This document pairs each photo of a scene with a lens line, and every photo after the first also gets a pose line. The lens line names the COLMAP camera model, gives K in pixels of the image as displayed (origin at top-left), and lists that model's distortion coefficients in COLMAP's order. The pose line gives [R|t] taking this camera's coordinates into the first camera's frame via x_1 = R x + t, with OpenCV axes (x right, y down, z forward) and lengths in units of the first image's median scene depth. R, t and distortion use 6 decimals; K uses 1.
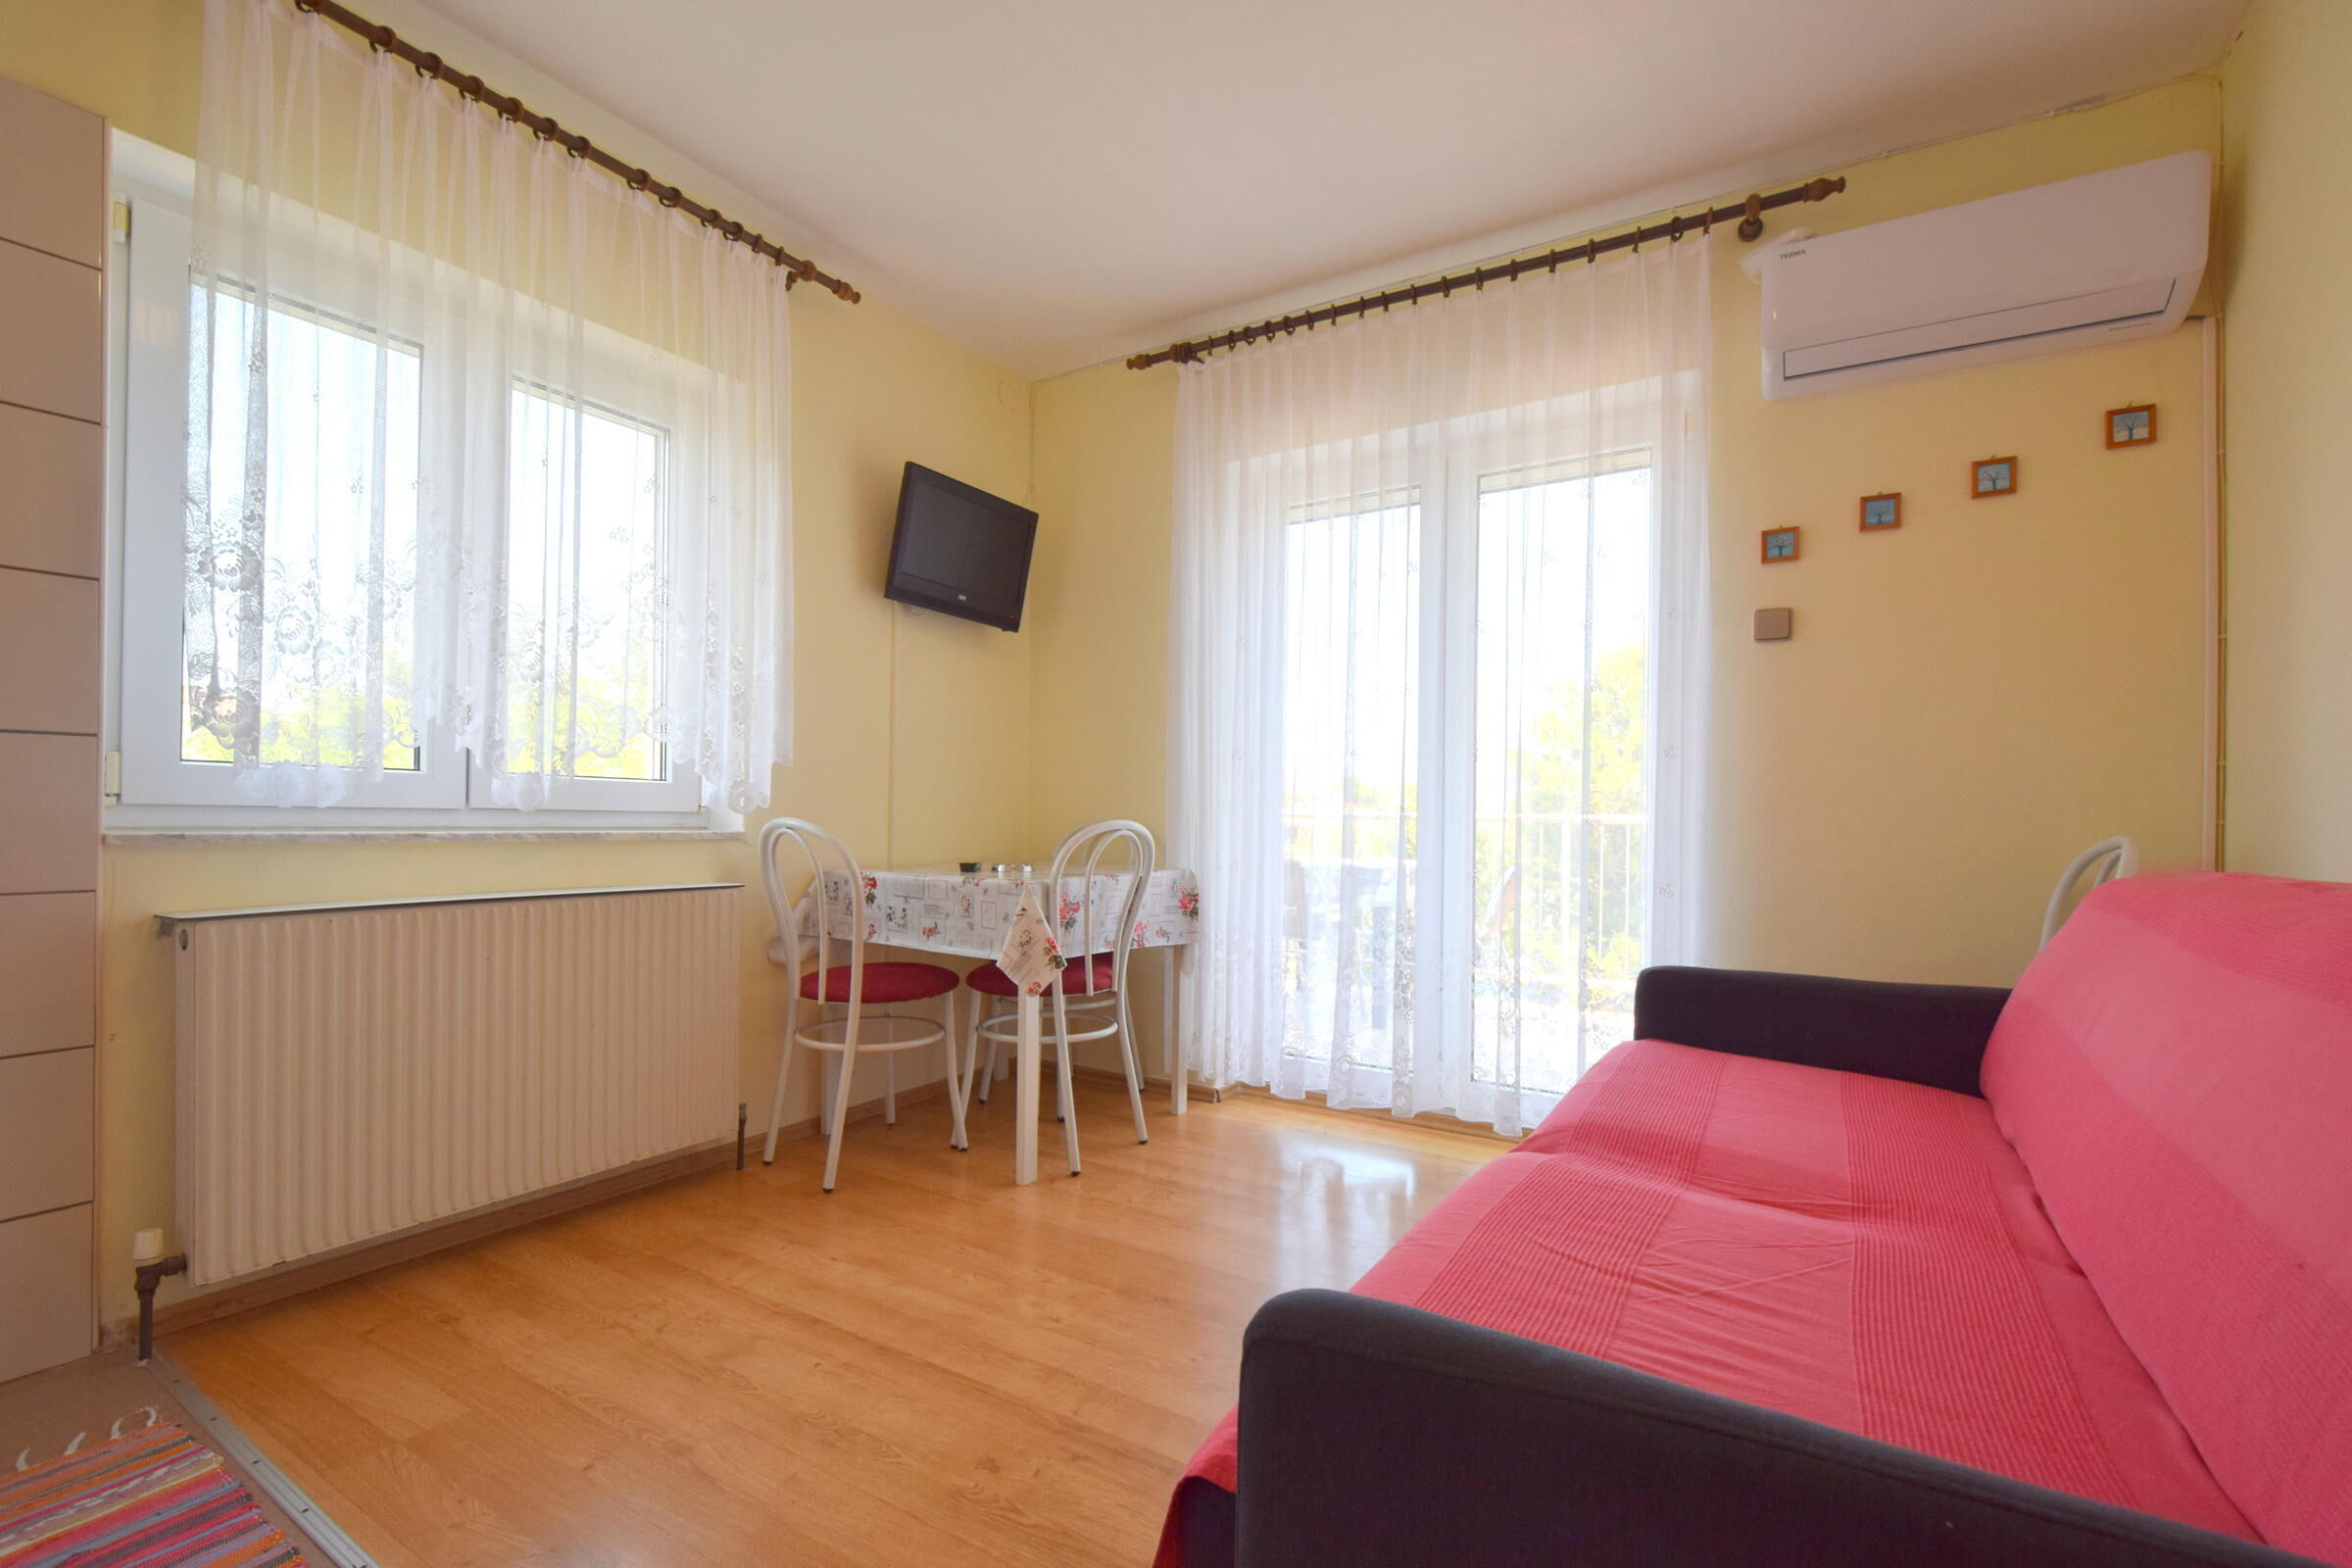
lens RADIAL K [[1025.8, 0, 1187.2], [0, 1025.8, 818.9], [0, 0, 1]] dist [0.010861, -0.007408]
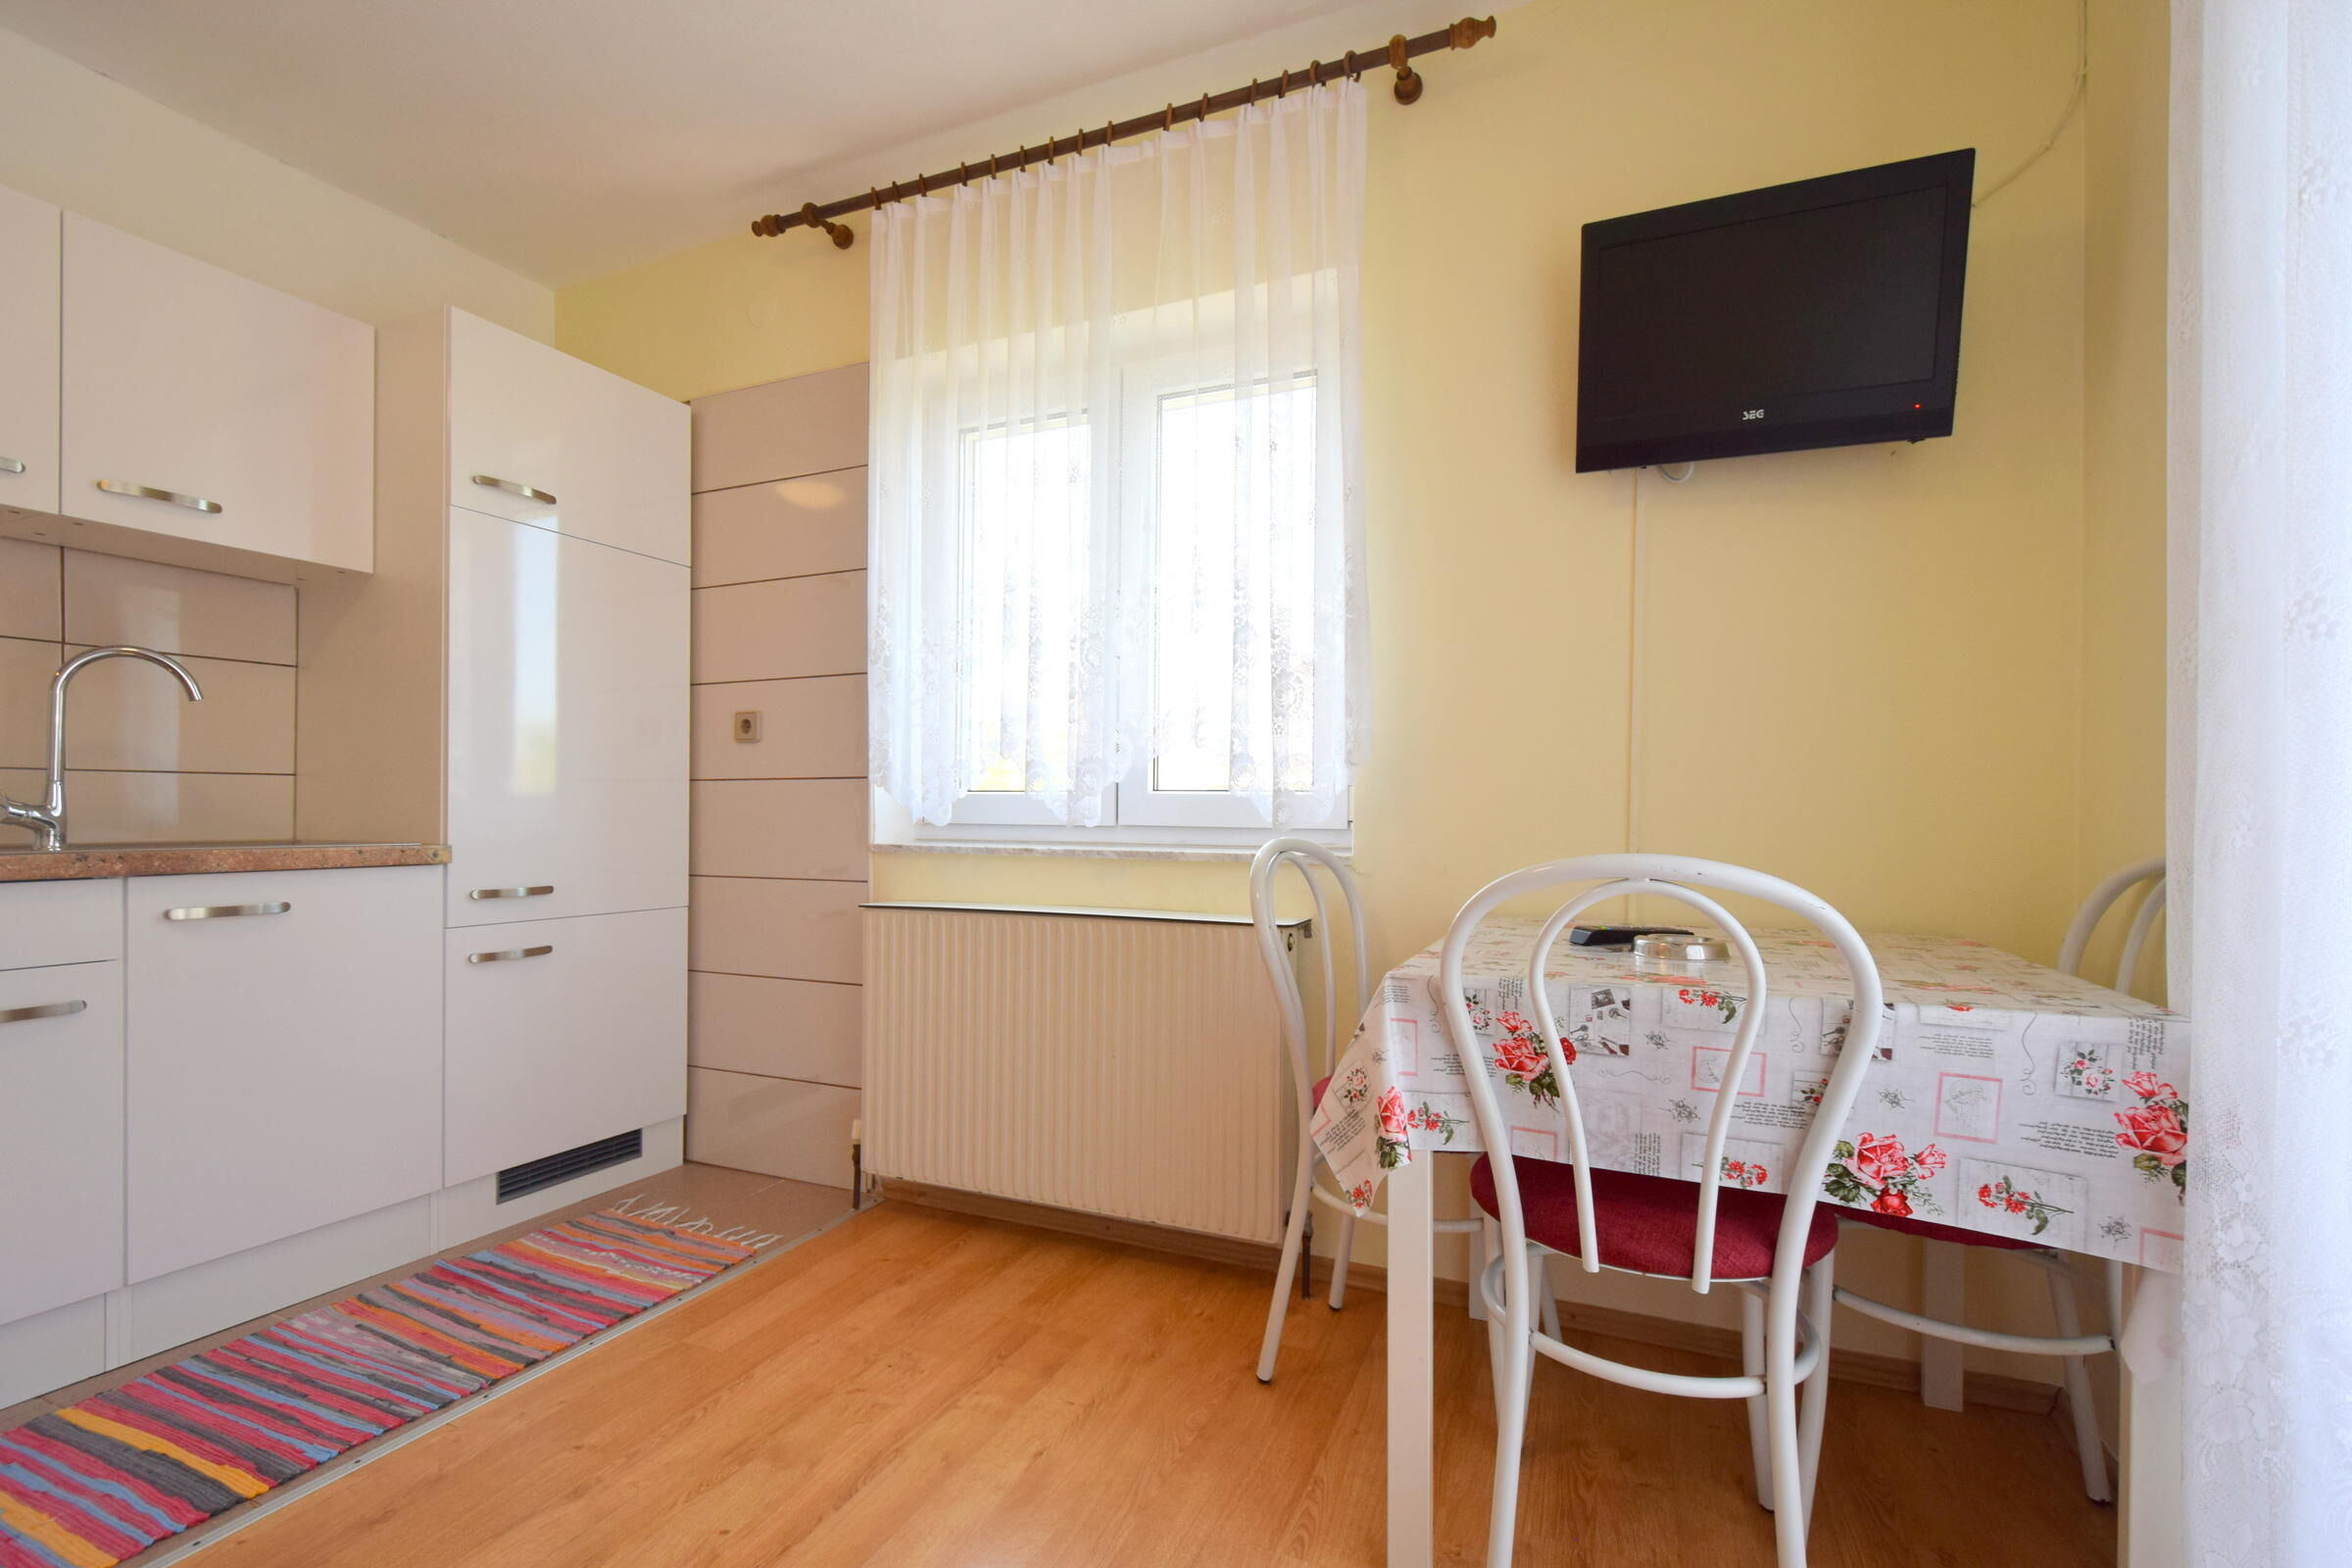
lens RADIAL K [[1025.8, 0, 1187.2], [0, 1025.8, 818.9], [0, 0, 1]] dist [0.010861, -0.007408]
pose [[0.145740, -0.007278, -0.989296, 0.369386], [-0.006462, 0.999945, -0.008309, -0.009255], [0.989302, 0.007604, 0.145685, 0.953576]]
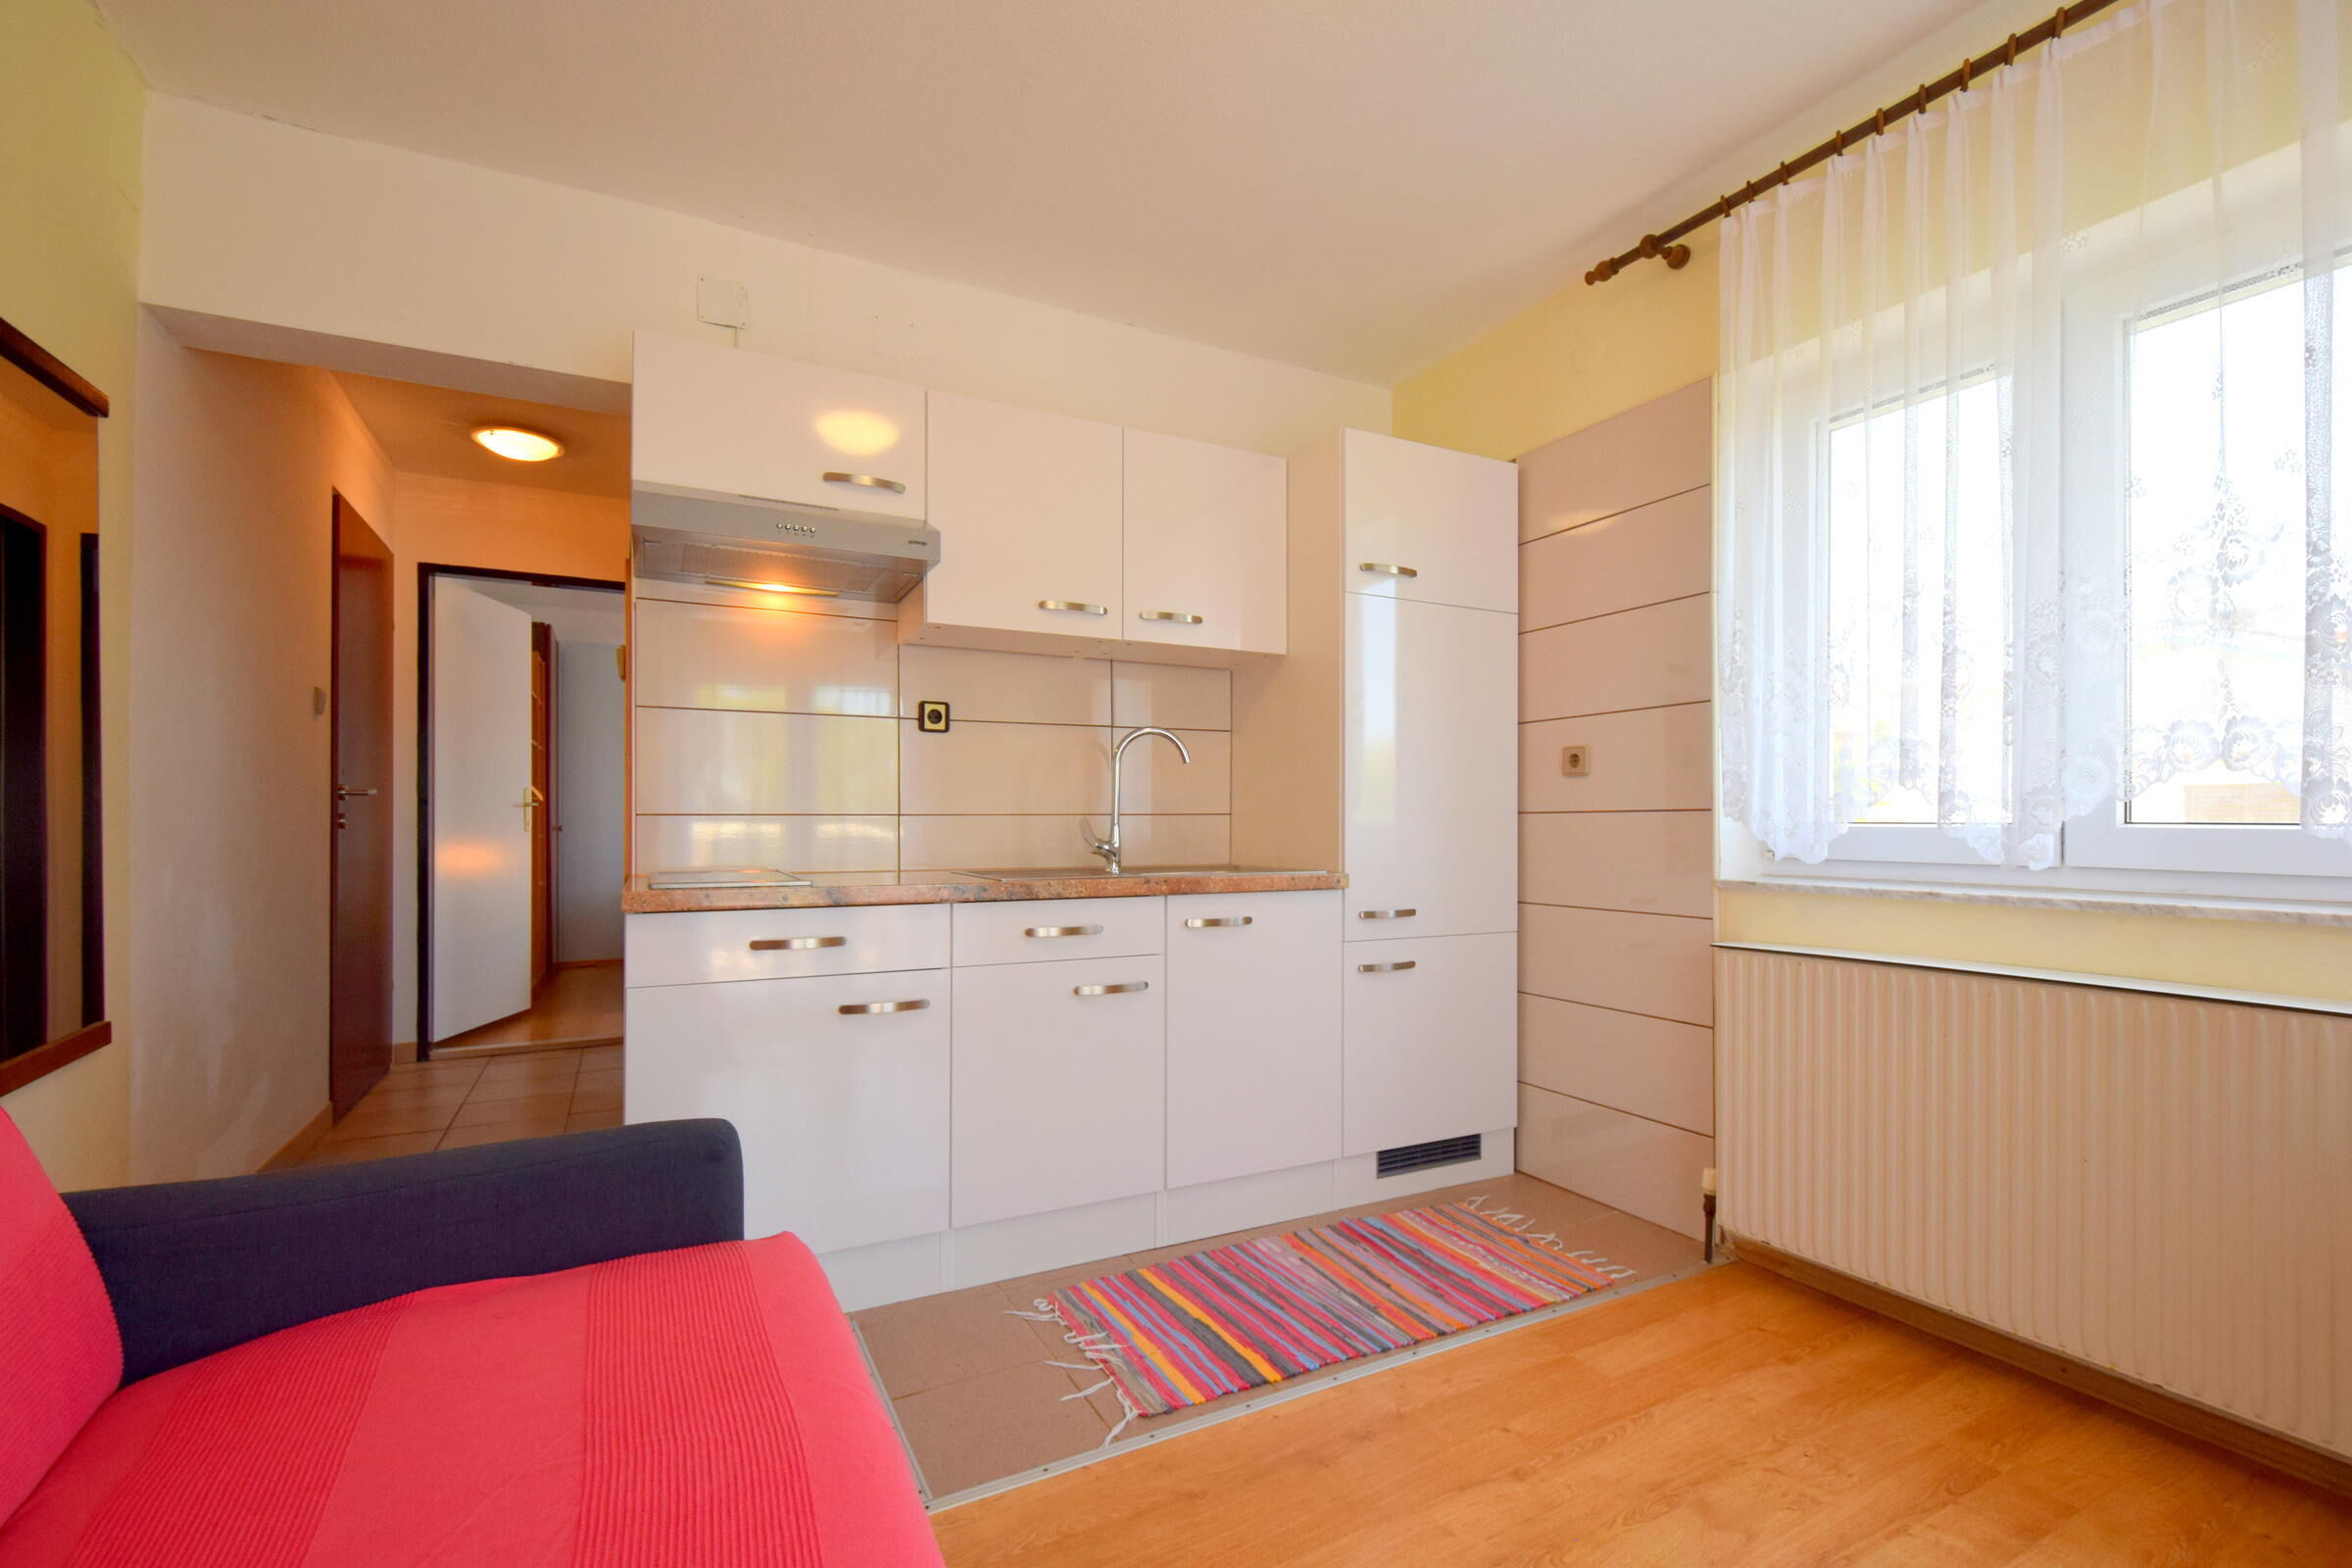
lens RADIAL K [[1025.8, 0, 1187.2], [0, 1025.8, 818.9], [0, 0, 1]] dist [0.010861, -0.007408]
pose [[-0.498520, -0.016935, -0.866713, 0.413567], [-0.009436, 0.999856, -0.014109, -0.032460], [0.866827, 0.001144, -0.498608, 0.828425]]
